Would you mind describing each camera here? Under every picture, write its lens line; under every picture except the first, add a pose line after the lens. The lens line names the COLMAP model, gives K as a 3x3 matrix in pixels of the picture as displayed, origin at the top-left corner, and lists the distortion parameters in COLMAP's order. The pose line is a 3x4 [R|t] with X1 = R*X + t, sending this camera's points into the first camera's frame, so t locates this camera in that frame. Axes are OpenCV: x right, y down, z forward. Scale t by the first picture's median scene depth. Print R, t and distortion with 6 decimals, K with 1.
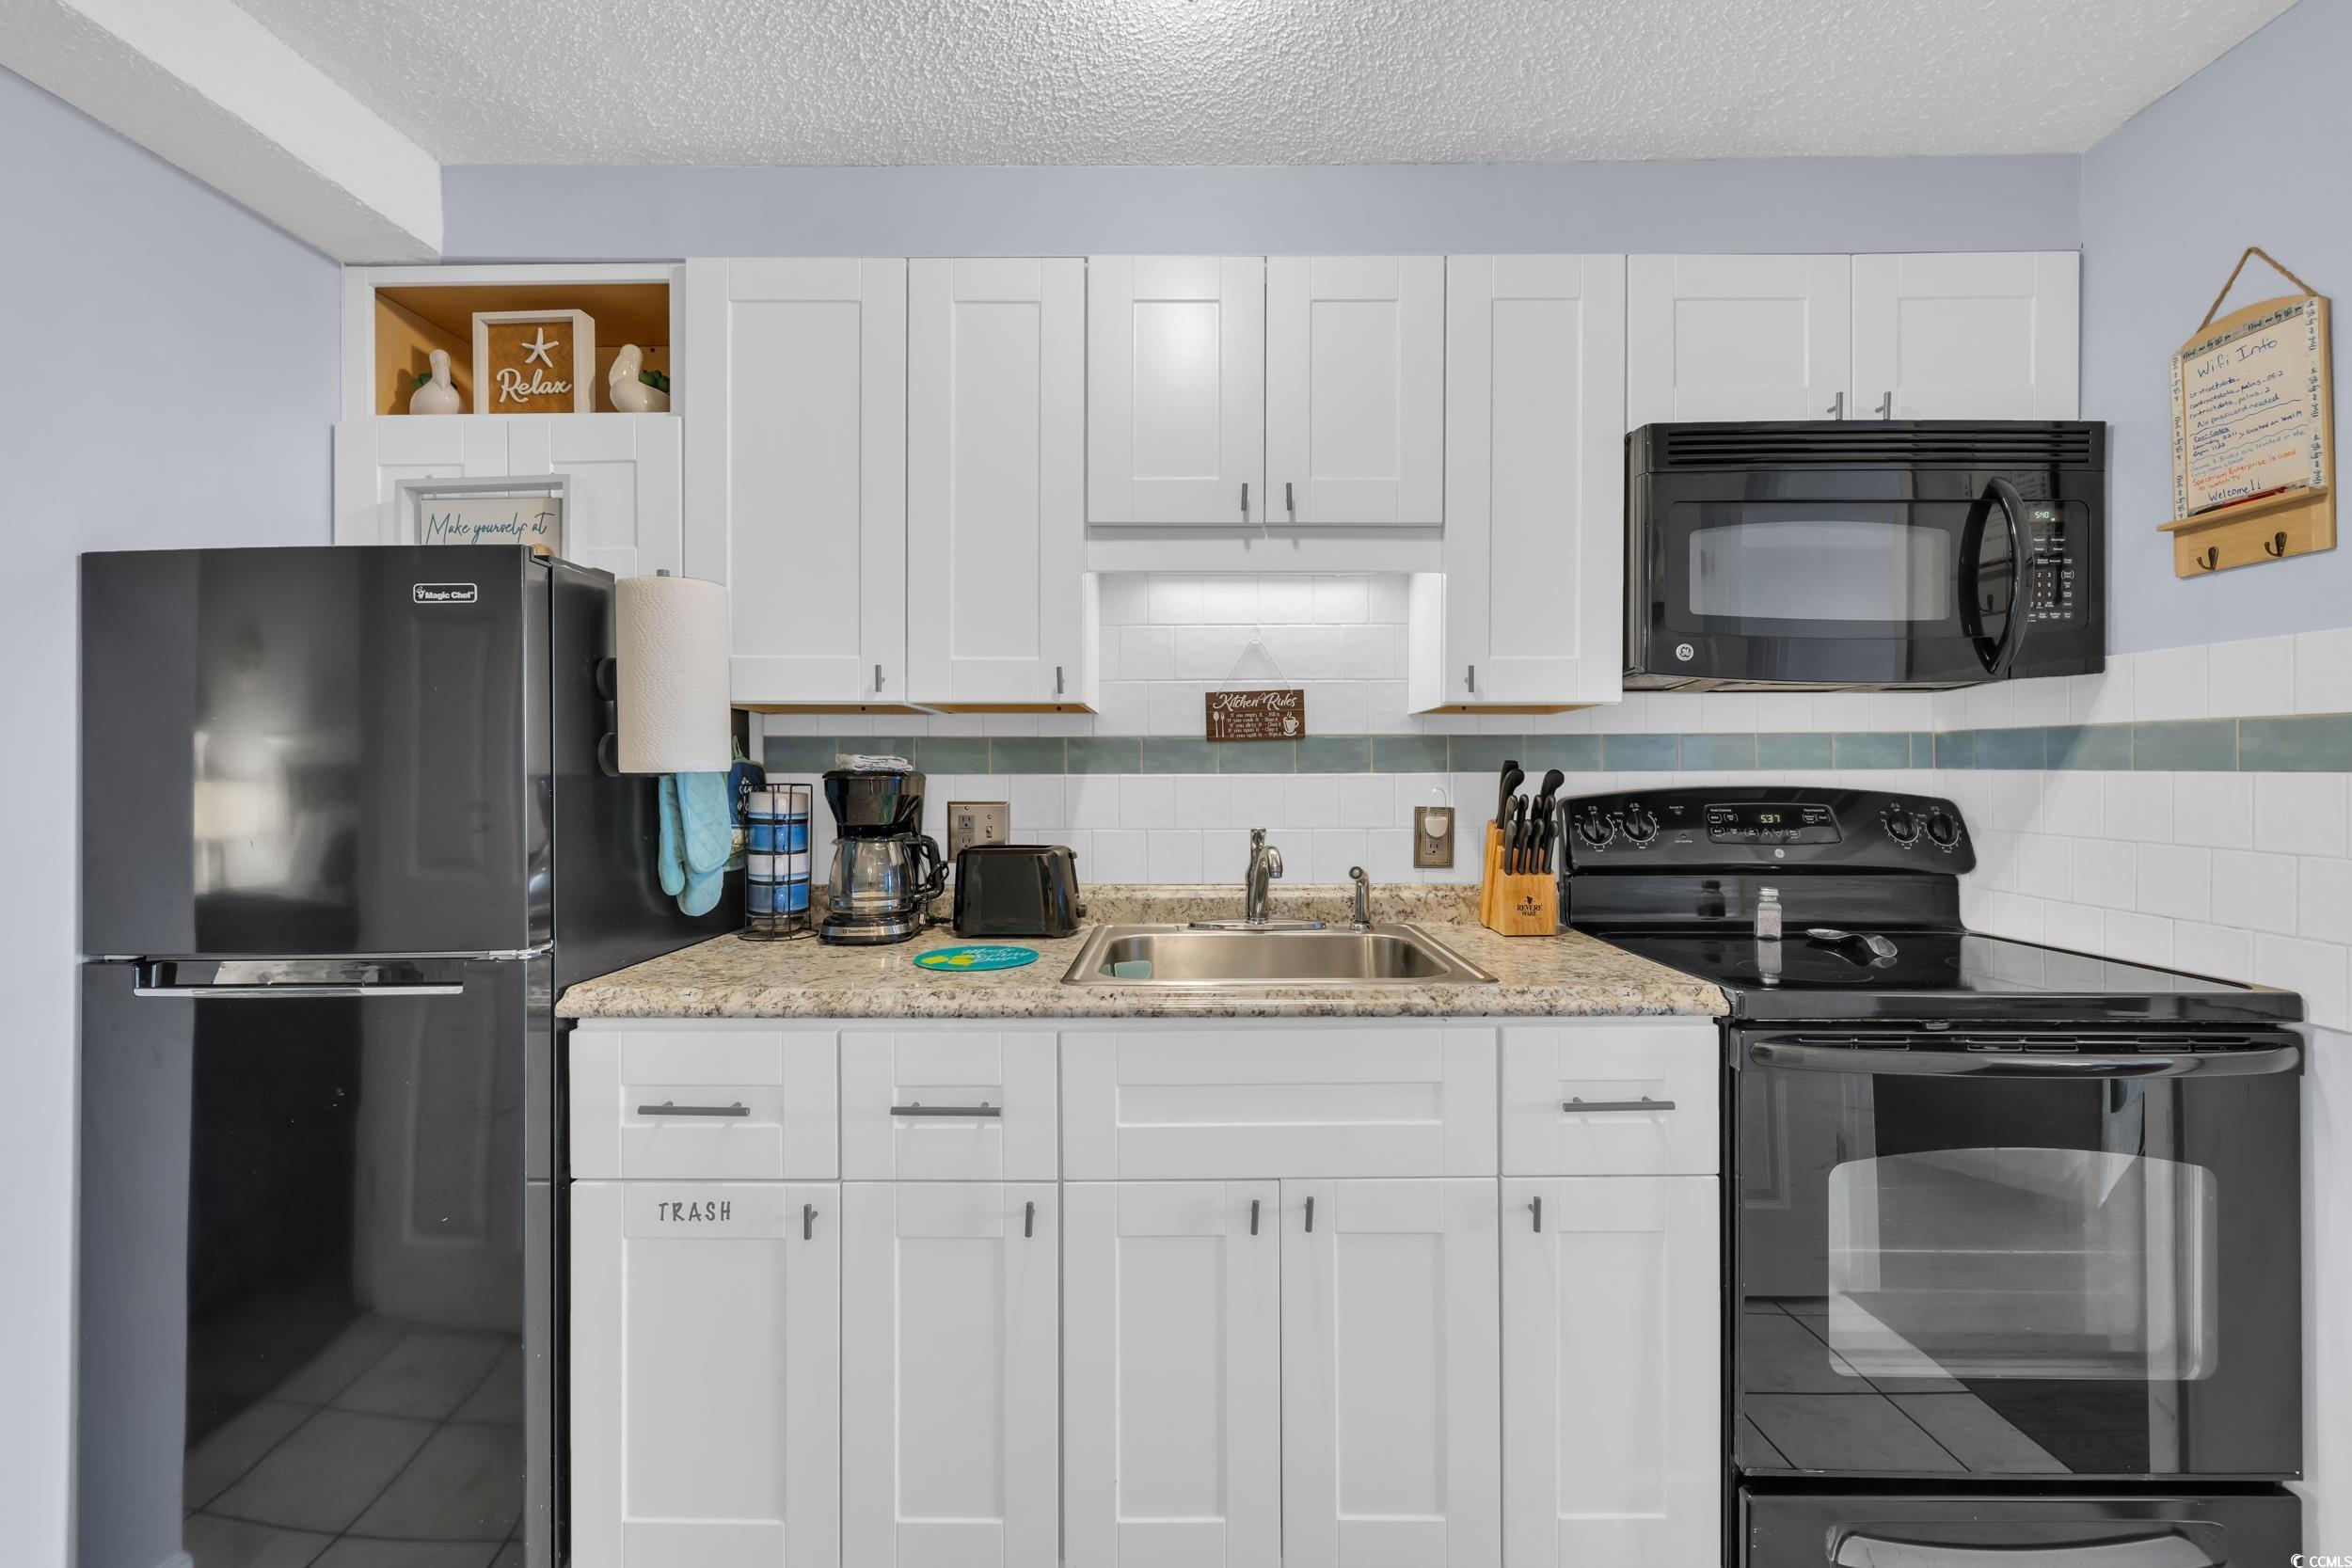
lens RADIAL K [[992.8, 0, 1188.3], [0, 992.8, 777.7], [0, 0, 1]] dist [0.001062, -0.000127]
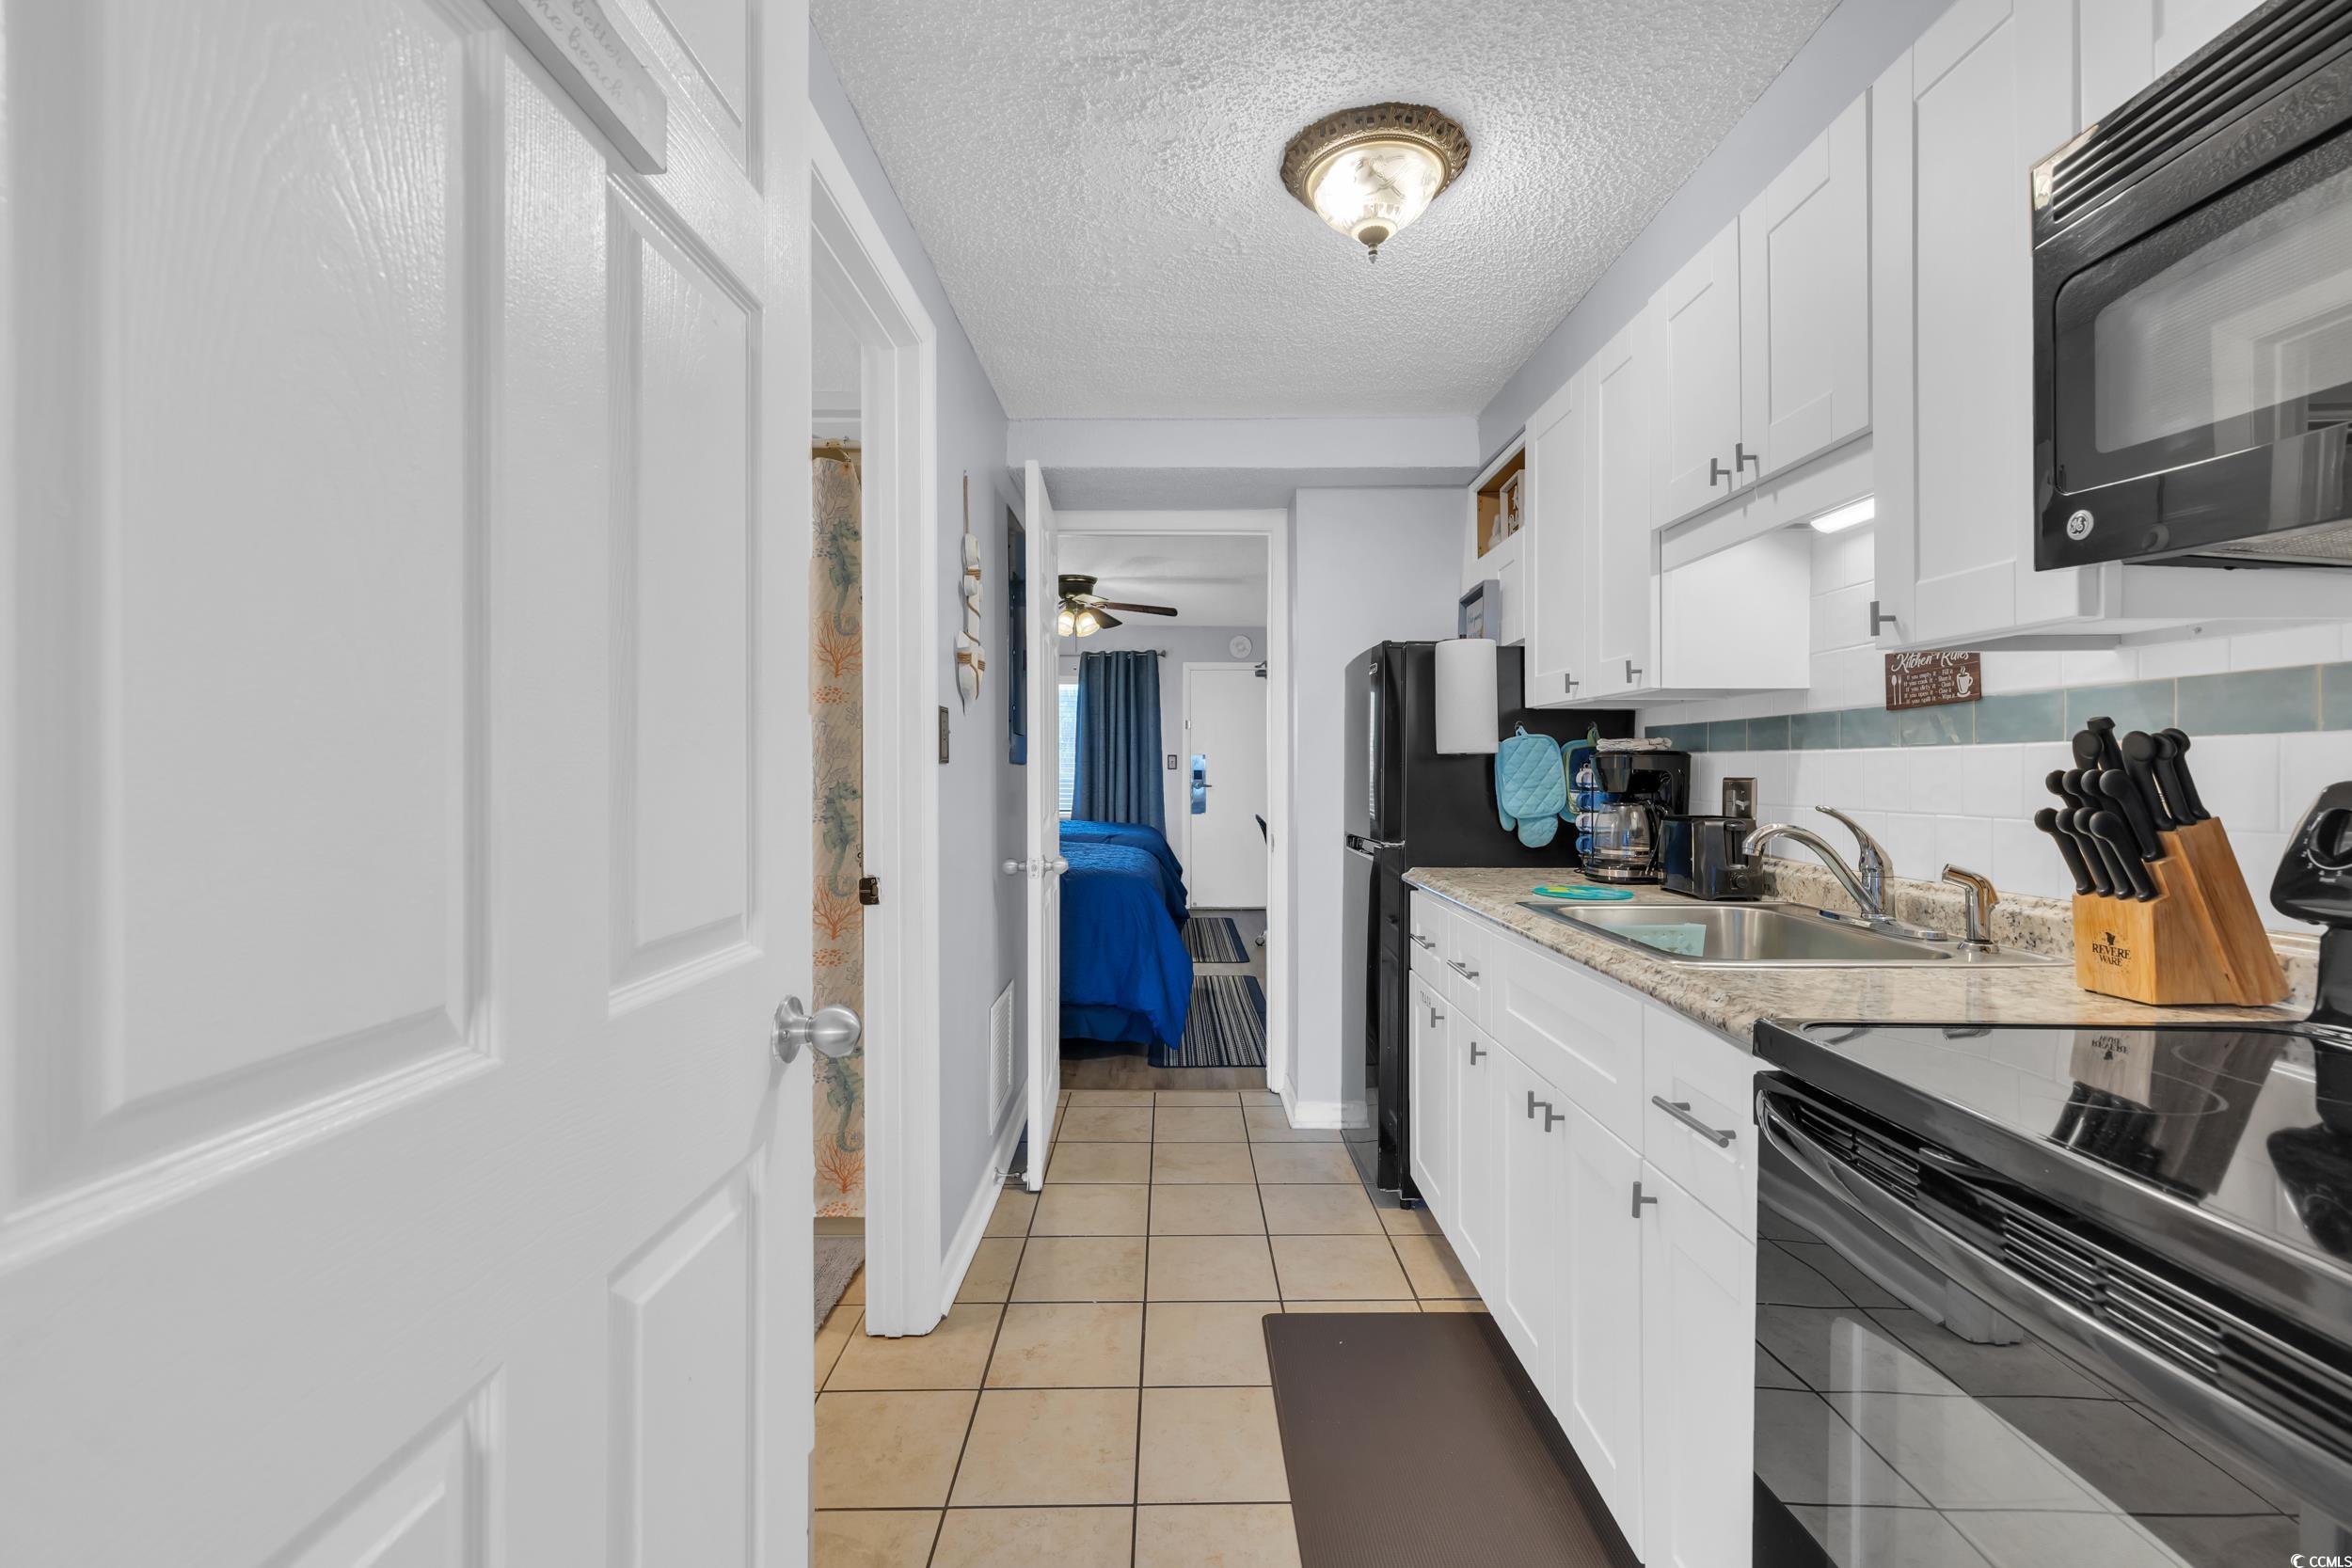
lens RADIAL K [[992.8, 0, 1188.3], [0, 992.8, 777.7], [0, 0, 1]] dist [0.001062, -0.000127]
pose [[0.024454, 0.009427, -0.999657, 0.873176], [-0.005351, 0.999942, 0.009299, 0.017433], [0.999687, 0.005122, 0.024503, 0.368834]]
